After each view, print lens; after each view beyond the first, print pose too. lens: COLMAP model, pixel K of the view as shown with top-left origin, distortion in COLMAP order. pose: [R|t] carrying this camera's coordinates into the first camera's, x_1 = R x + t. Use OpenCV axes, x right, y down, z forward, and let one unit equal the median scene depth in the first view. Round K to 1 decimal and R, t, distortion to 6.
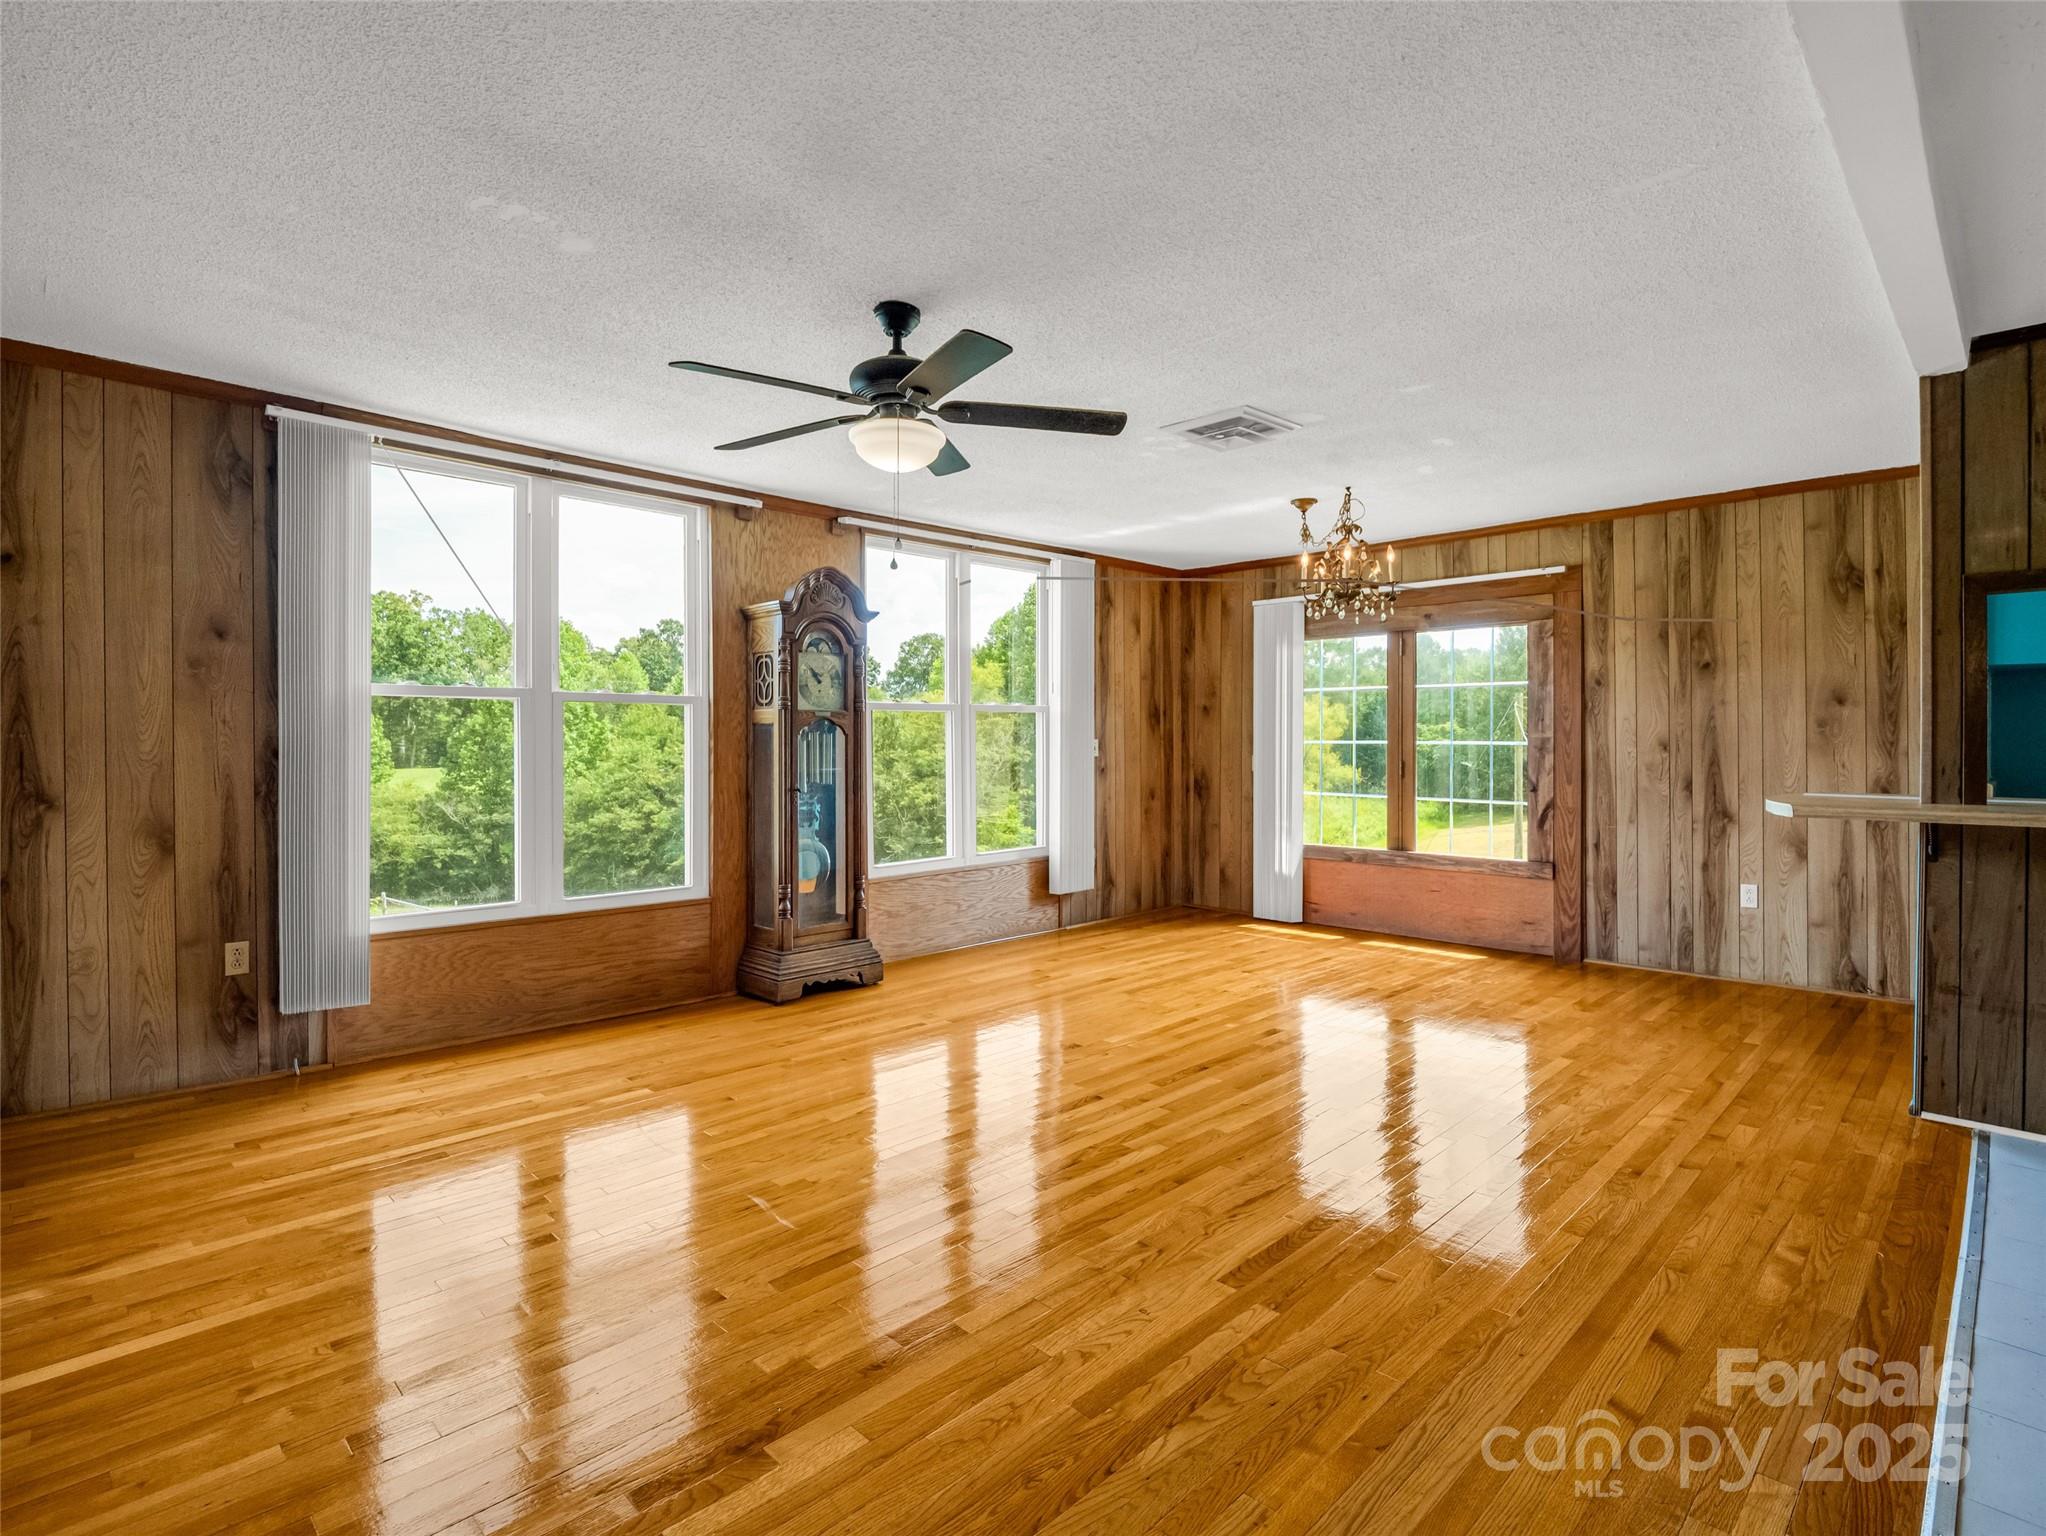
lens RADIAL K [[1034.7, 0, 1018.3], [0, 1034.7, 749.7], [0, 0, 1]] dist [-0.014764, 0.000353]
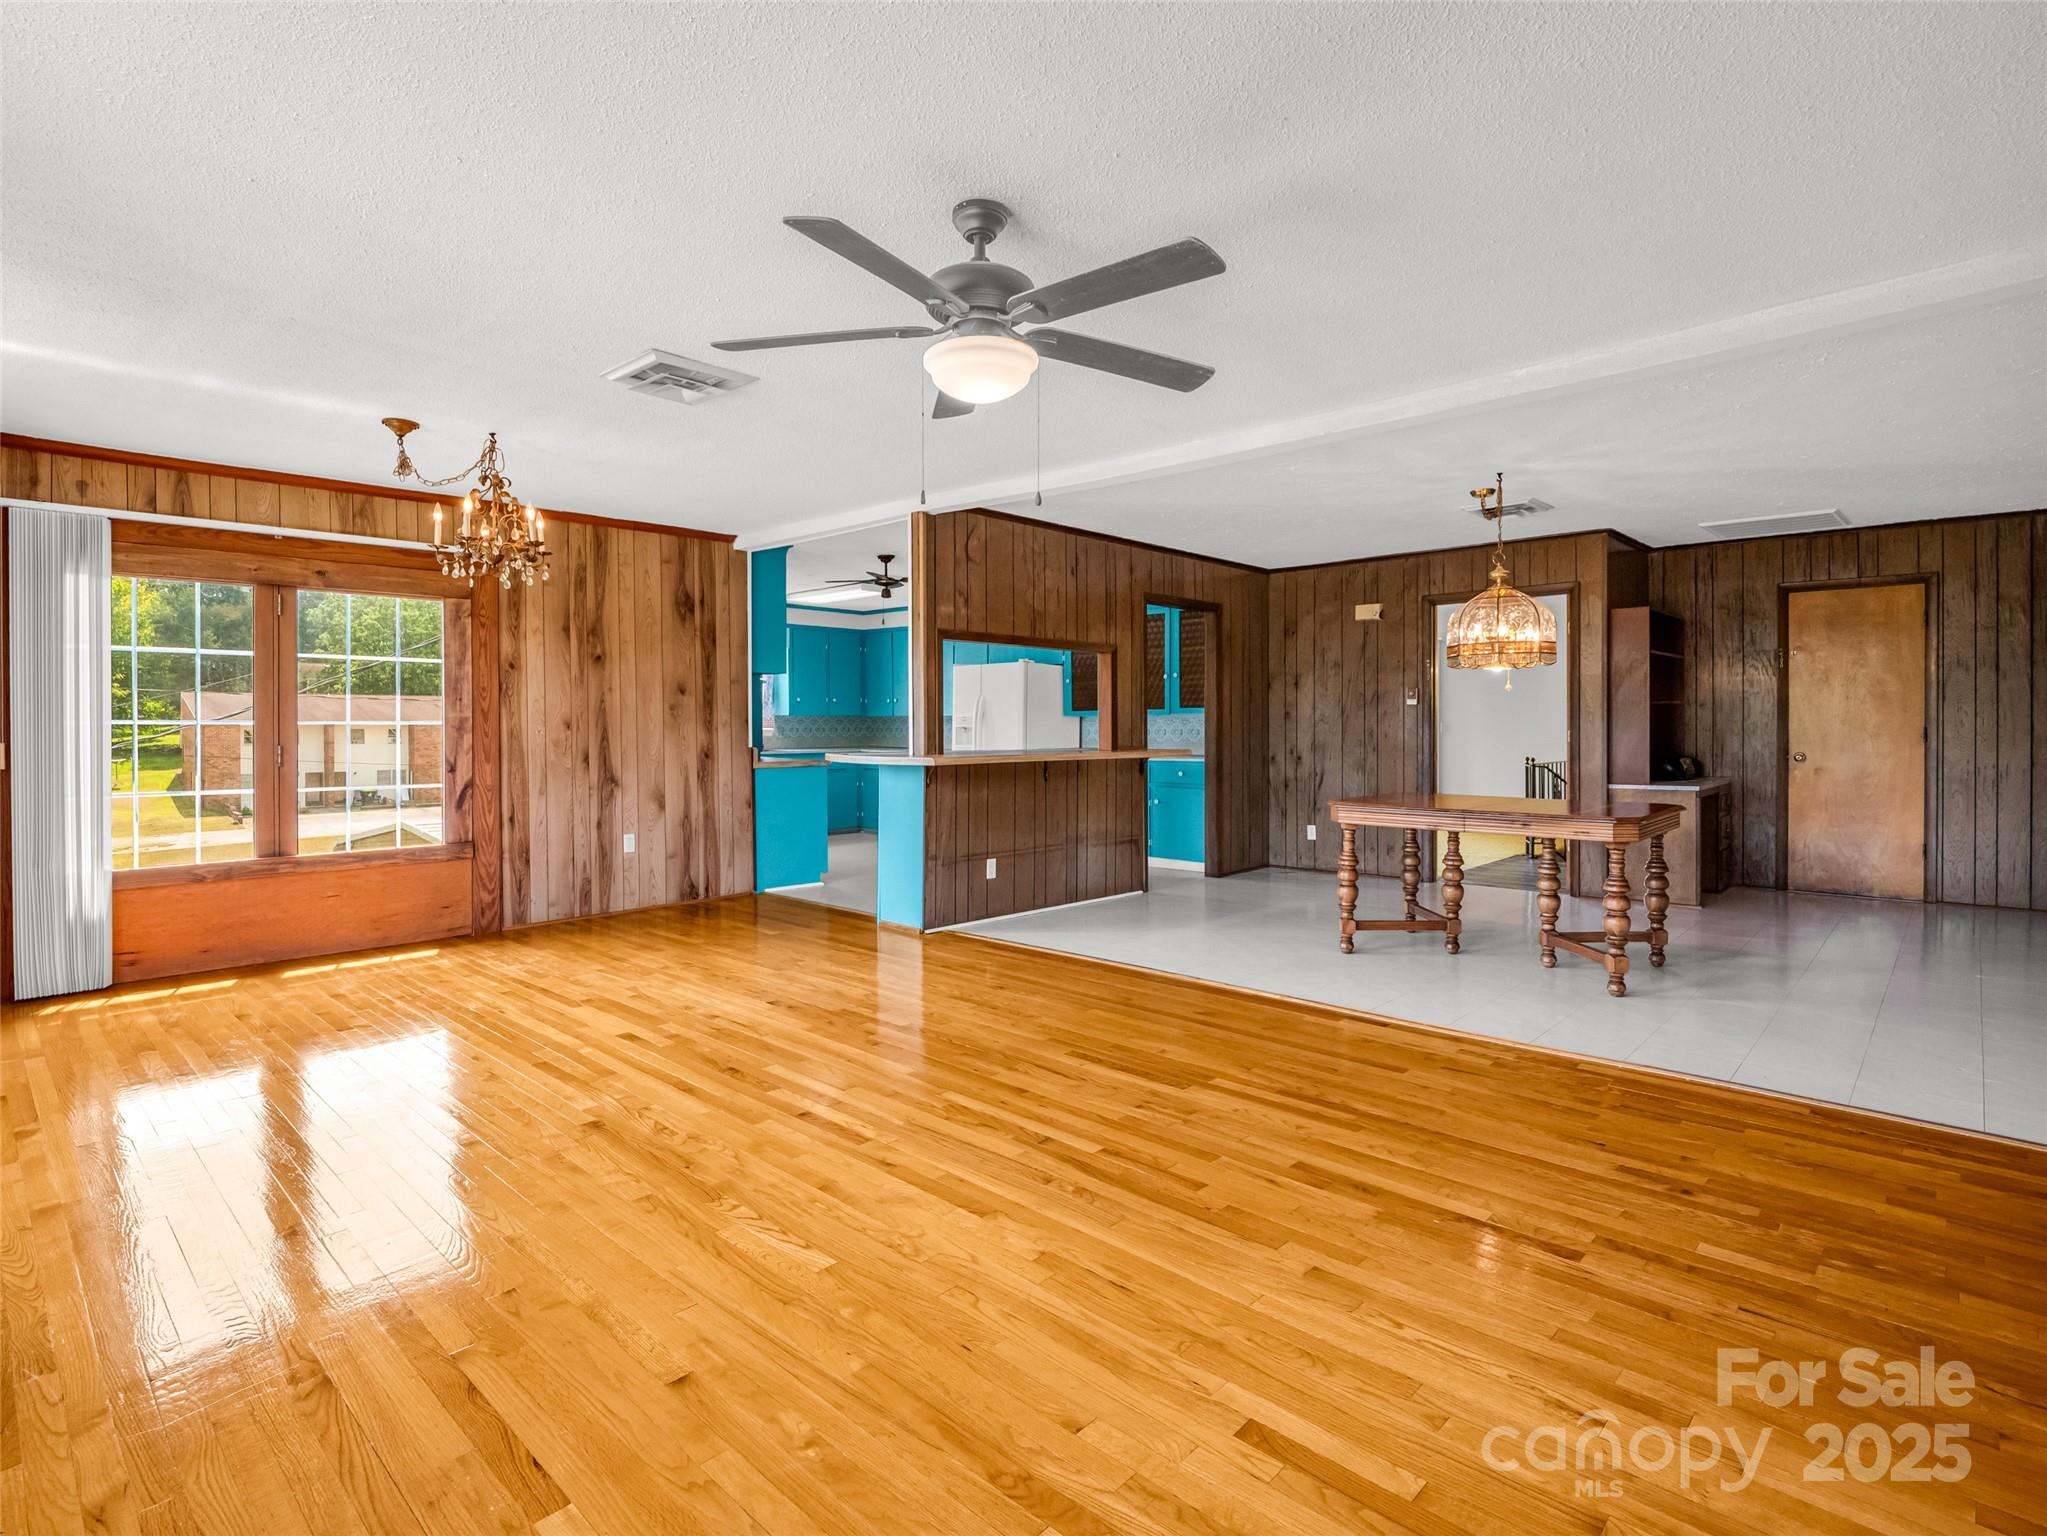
lens RADIAL K [[998.6, 0, 1019.7], [0, 998.6, 727.1], [0, 0, 1]] dist [-0.001942, -0.000211]
pose [[-0.015711, -0.006015, 0.999858, -0.540717], [0.009855, 0.999932, 0.006171, -0.003278], [-0.999828, 0.009950, -0.015651, 0.557741]]
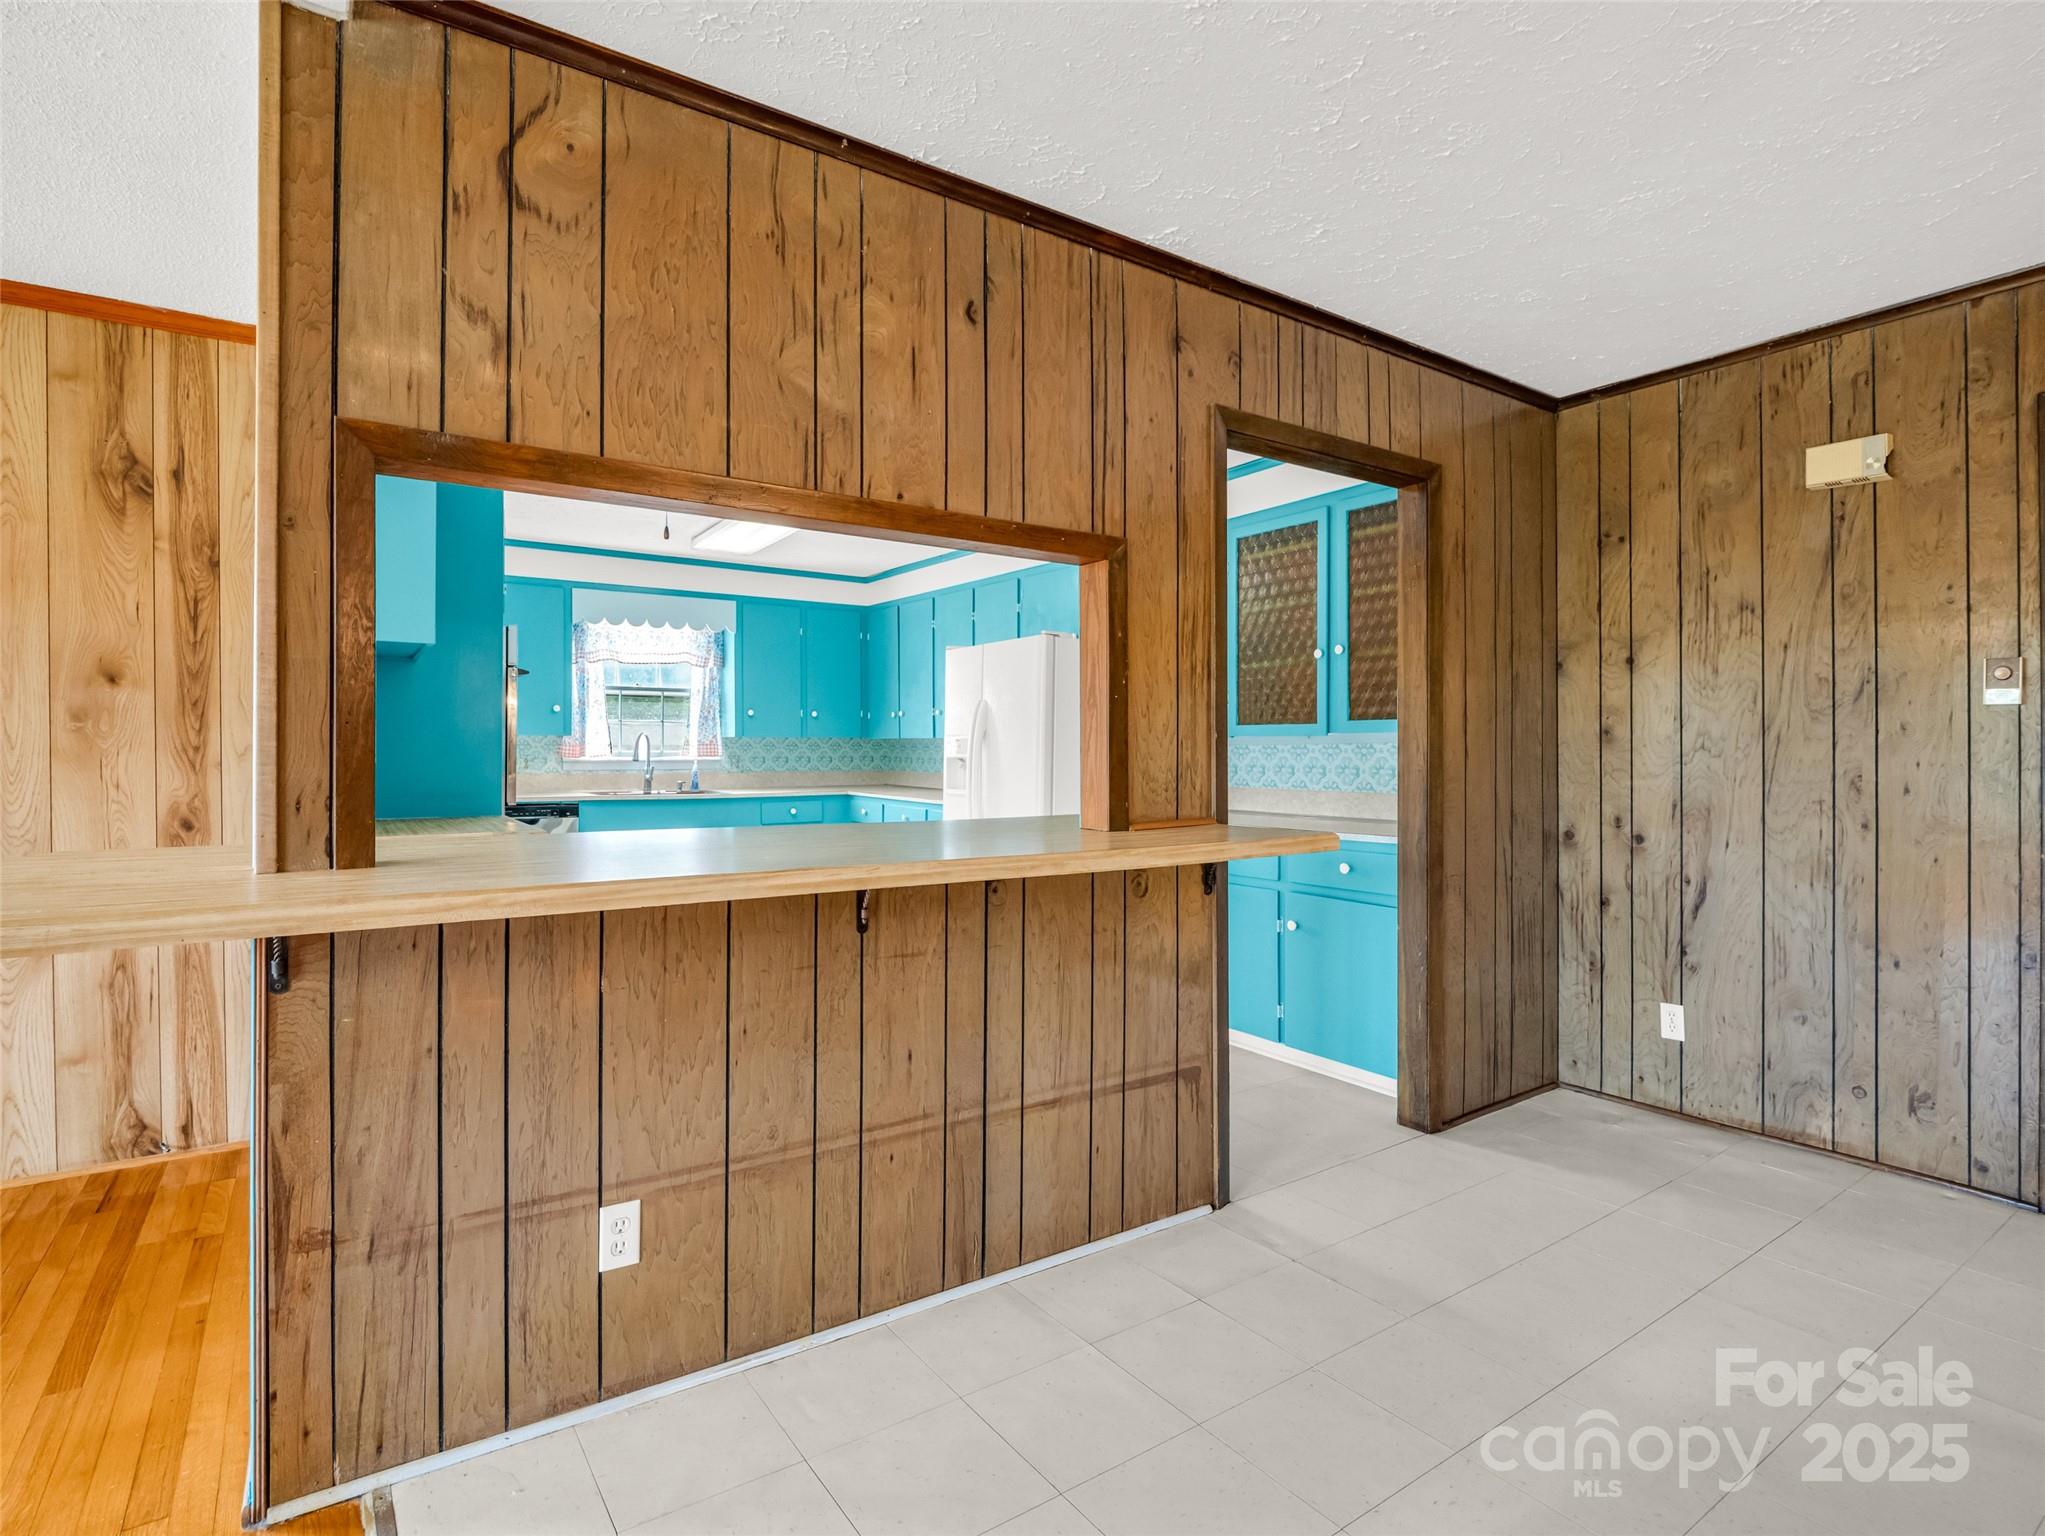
lens RADIAL K [[1029.2, 0, 1027.3], [0, 1029.2, 741.8], [0, 0, 1]] dist [-0.011459, -0.001061]
pose [[0.181326, 0.004384, 0.983413, 0.308888], [0.007273, 0.999957, -0.005799, -0.002732], [-0.983396, 0.008204, 0.181287, 0.360995]]
